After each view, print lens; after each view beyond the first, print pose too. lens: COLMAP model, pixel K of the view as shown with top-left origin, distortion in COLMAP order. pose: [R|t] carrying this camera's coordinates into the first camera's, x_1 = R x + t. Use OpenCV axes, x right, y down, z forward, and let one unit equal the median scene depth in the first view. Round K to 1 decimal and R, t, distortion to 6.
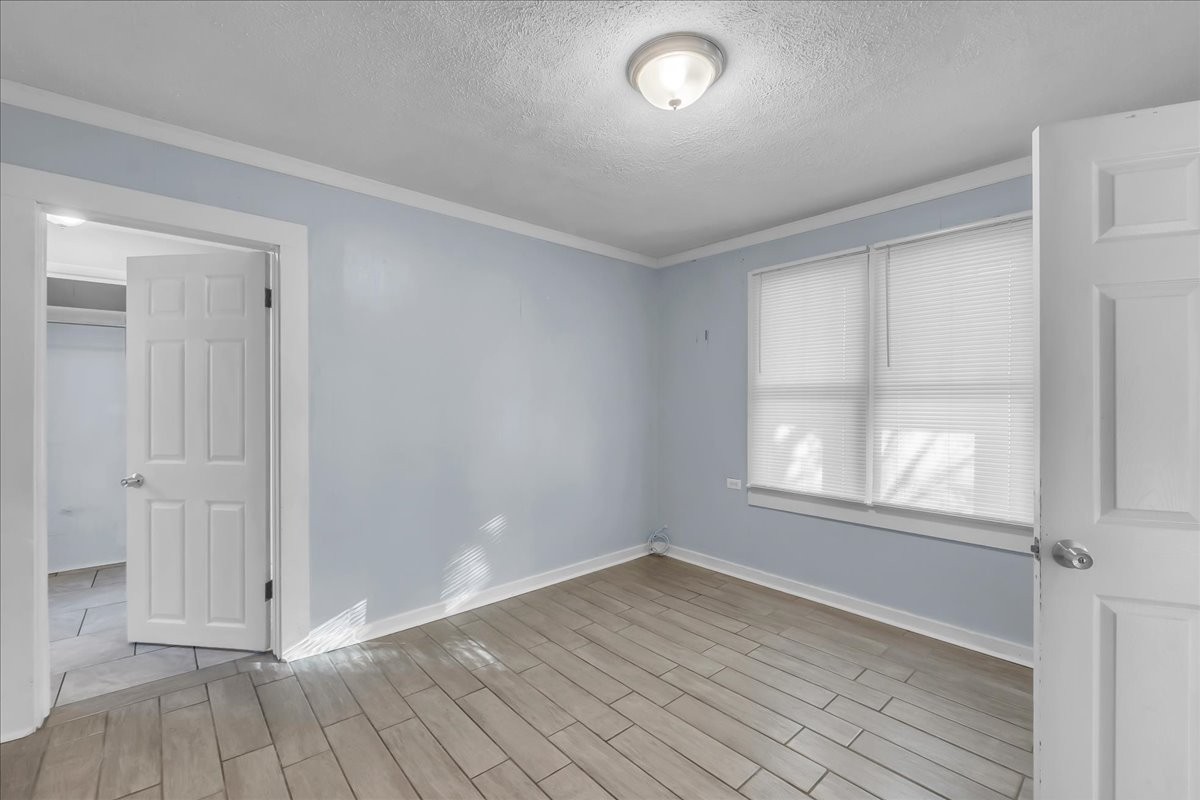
lens RADIAL K [[503.6, 0, 587.2], [0, 503.6, 397.1], [0, 0, 1]] dist [-0.007690, -0.000017]
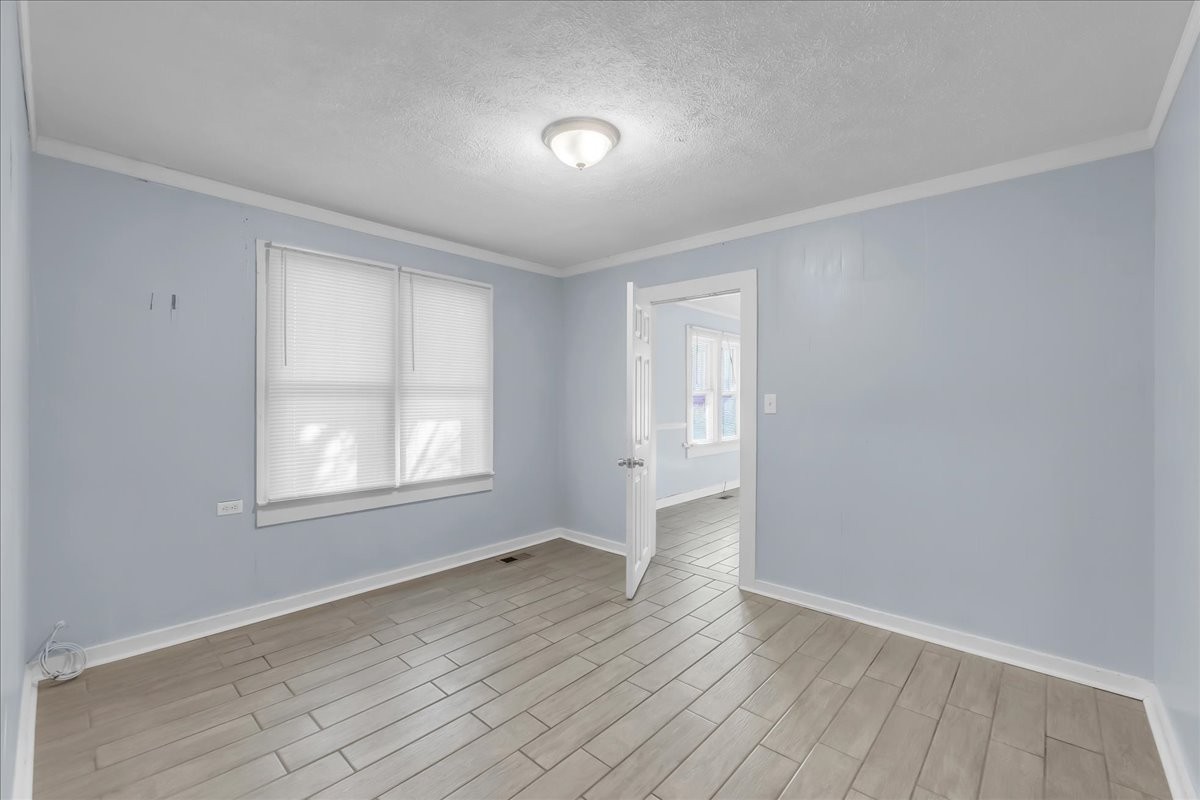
lens RADIAL K [[503.6, 0, 587.2], [0, 503.6, 397.1], [0, 0, 1]] dist [-0.007690, -0.000017]
pose [[-0.113792, 0.006276, 0.993485, -0.664667], [-0.003151, 0.999973, -0.006678, 0.011079], [-0.993500, -0.003890, -0.113769, 0.699442]]
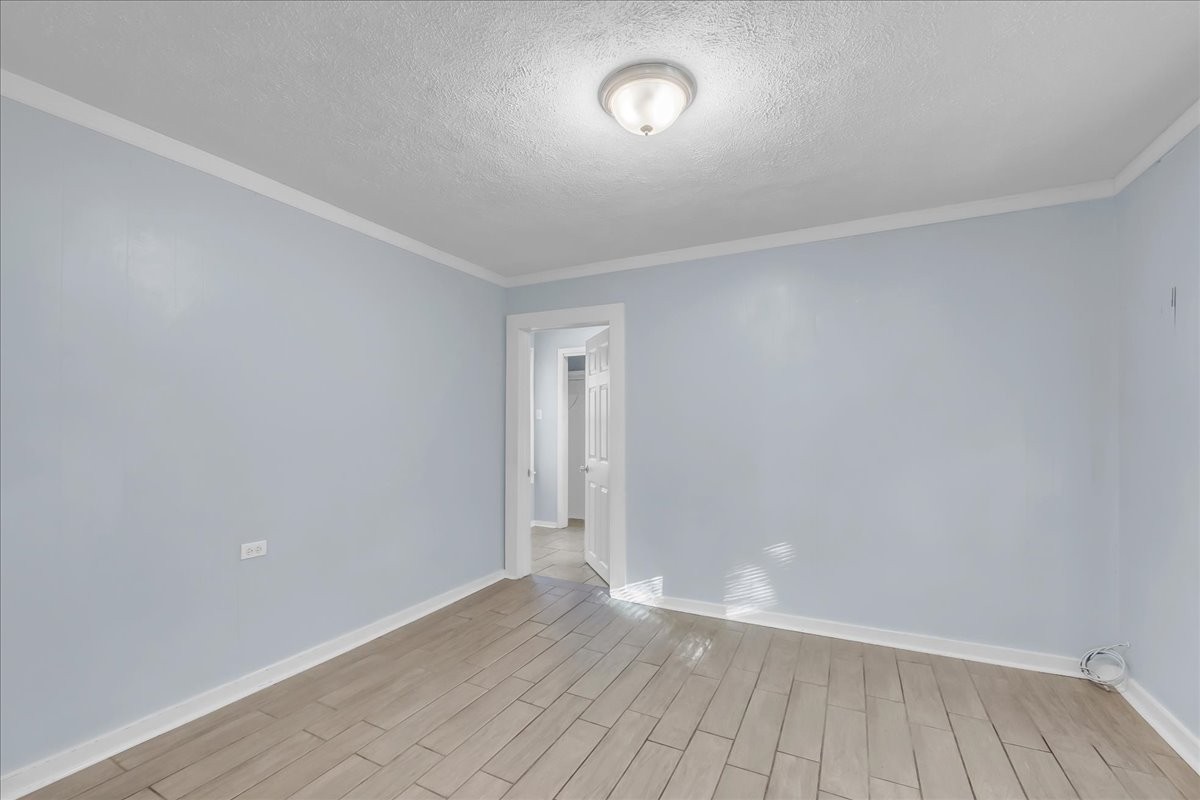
lens RADIAL K [[510.5, 0, 575.8], [0, 510.5, 408.1], [0, 0, 1]] dist [-0.012025, -0.000254]
pose [[0.352299, -0.027170, -0.935493, 0.678252], [0.003683, 0.999611, -0.027645, 0.008116], [0.935880, 0.006294, 0.352262, 0.316768]]
